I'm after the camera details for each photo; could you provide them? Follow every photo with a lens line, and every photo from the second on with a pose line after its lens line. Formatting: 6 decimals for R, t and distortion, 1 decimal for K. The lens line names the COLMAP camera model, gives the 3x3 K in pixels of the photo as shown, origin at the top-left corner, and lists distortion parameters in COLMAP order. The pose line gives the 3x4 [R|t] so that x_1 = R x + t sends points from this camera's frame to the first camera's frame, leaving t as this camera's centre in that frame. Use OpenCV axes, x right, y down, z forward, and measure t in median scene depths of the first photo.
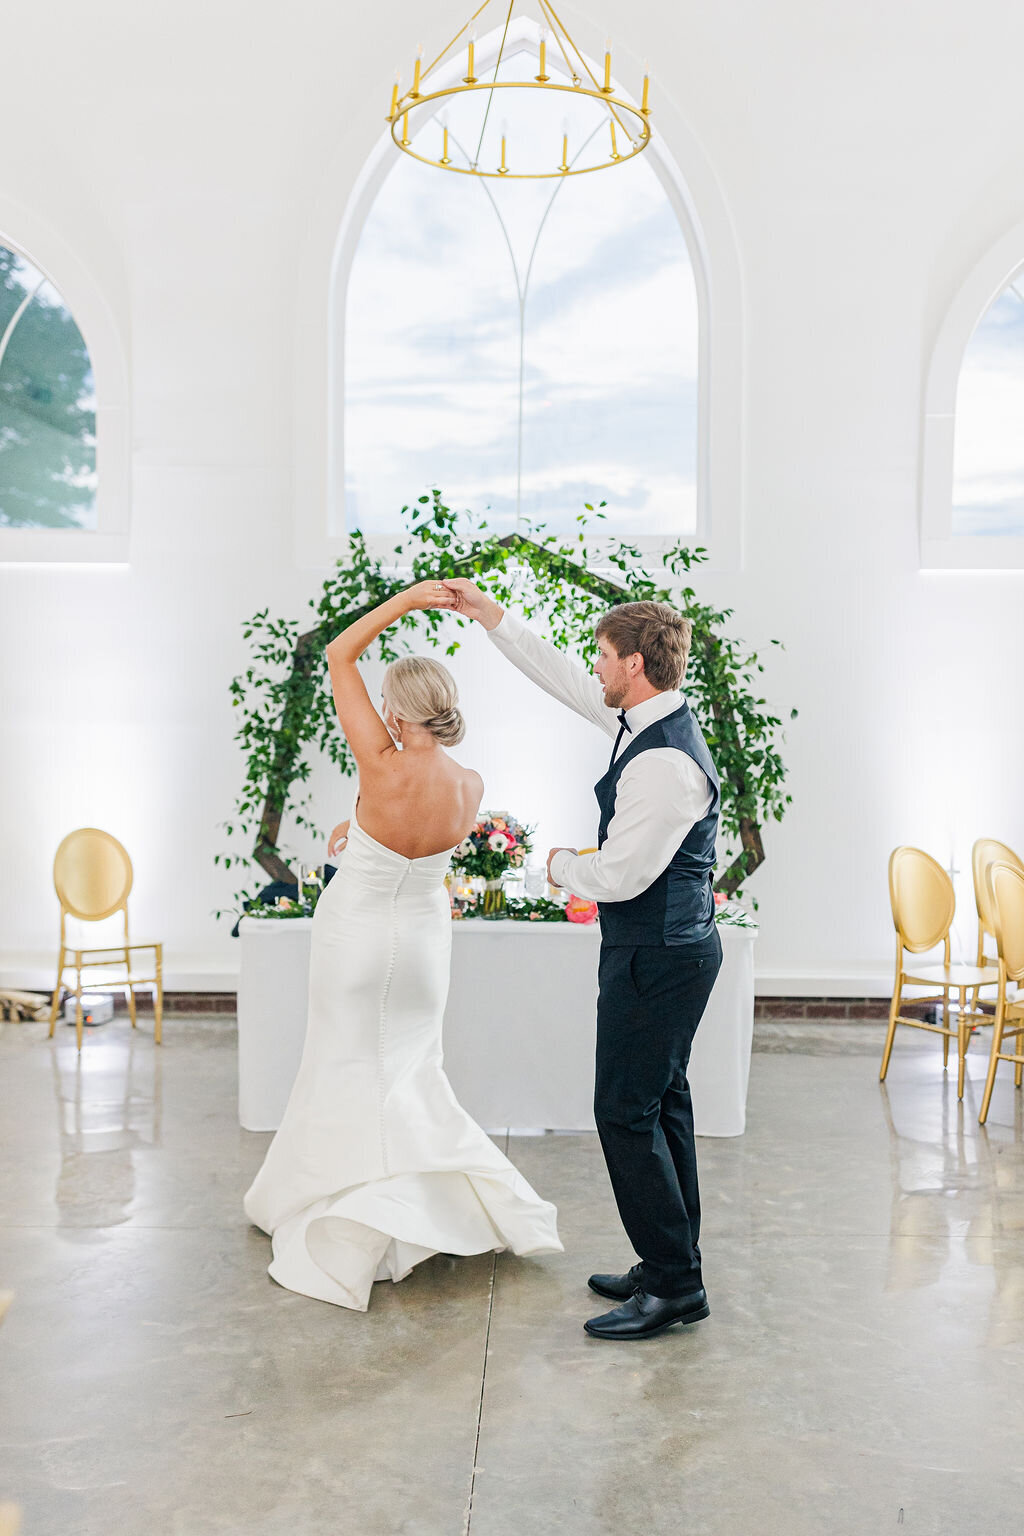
lens RADIAL K [[1534.1, 0, 512.0], [0, 1534.1, 768.0], [0, 0, 1]] dist [0.012486, -0.006937]
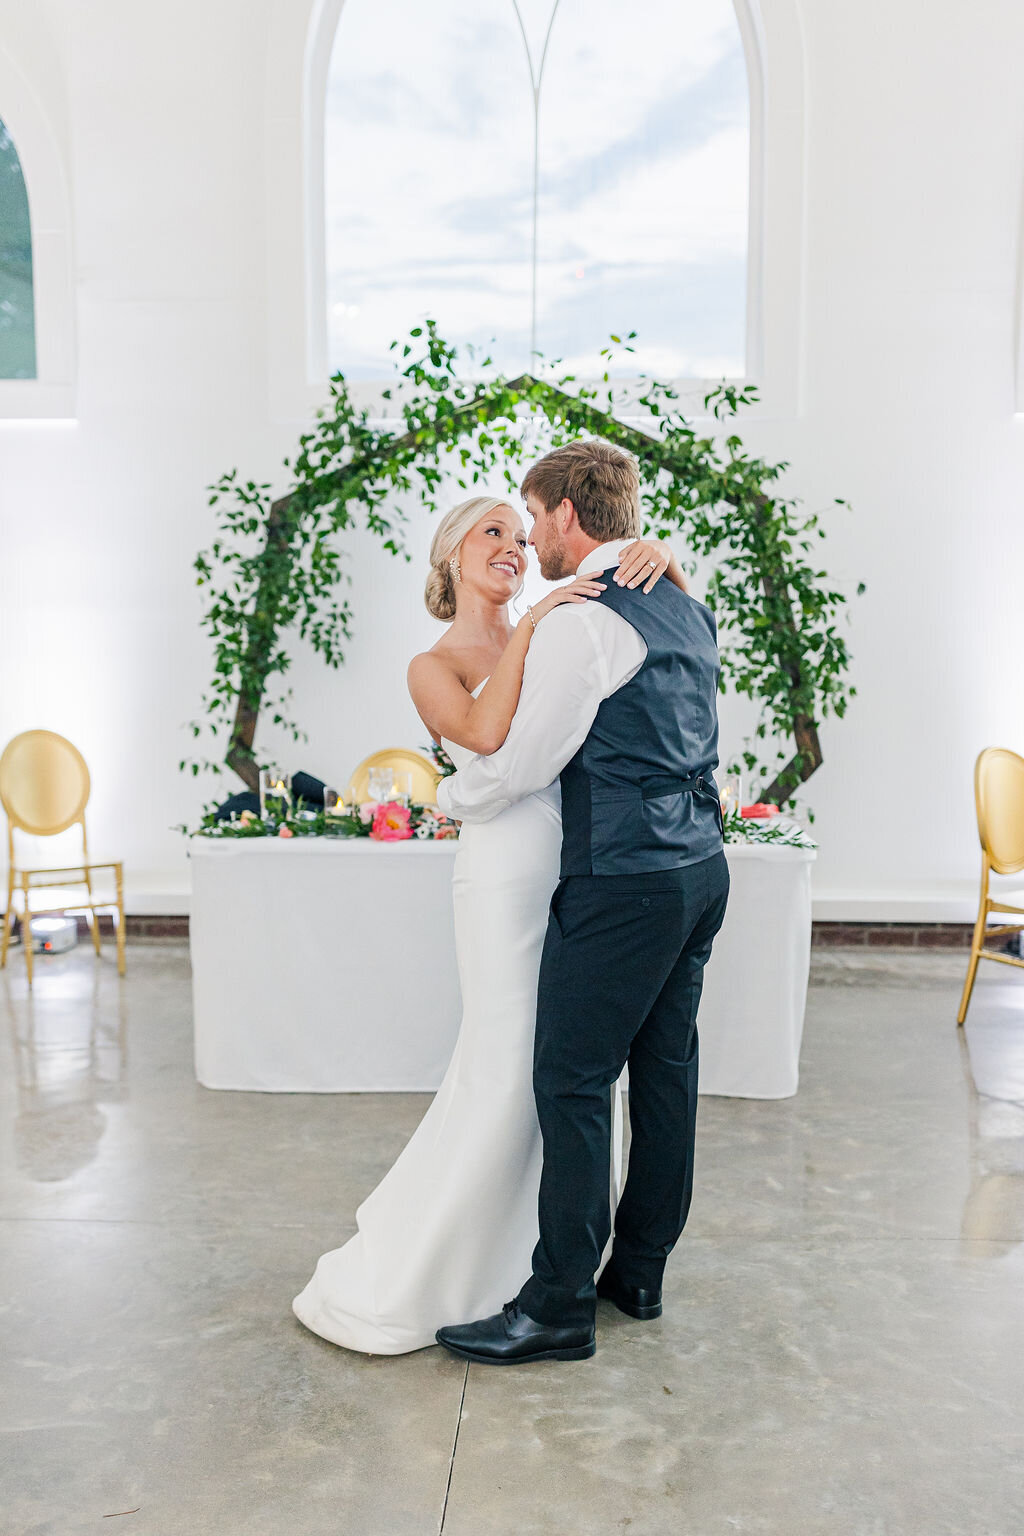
lens RADIAL K [[1495.0, 0, 506.2], [0, 1495.0, 808.7], [0, 0, 1]] dist [0.008990, -0.000308]
pose [[0.999346, -0.002377, -0.036091, 0.019961], [0.005737, 0.995624, 0.093269, 0.006636], [0.035711, -0.093415, 0.994987, 0.171145]]
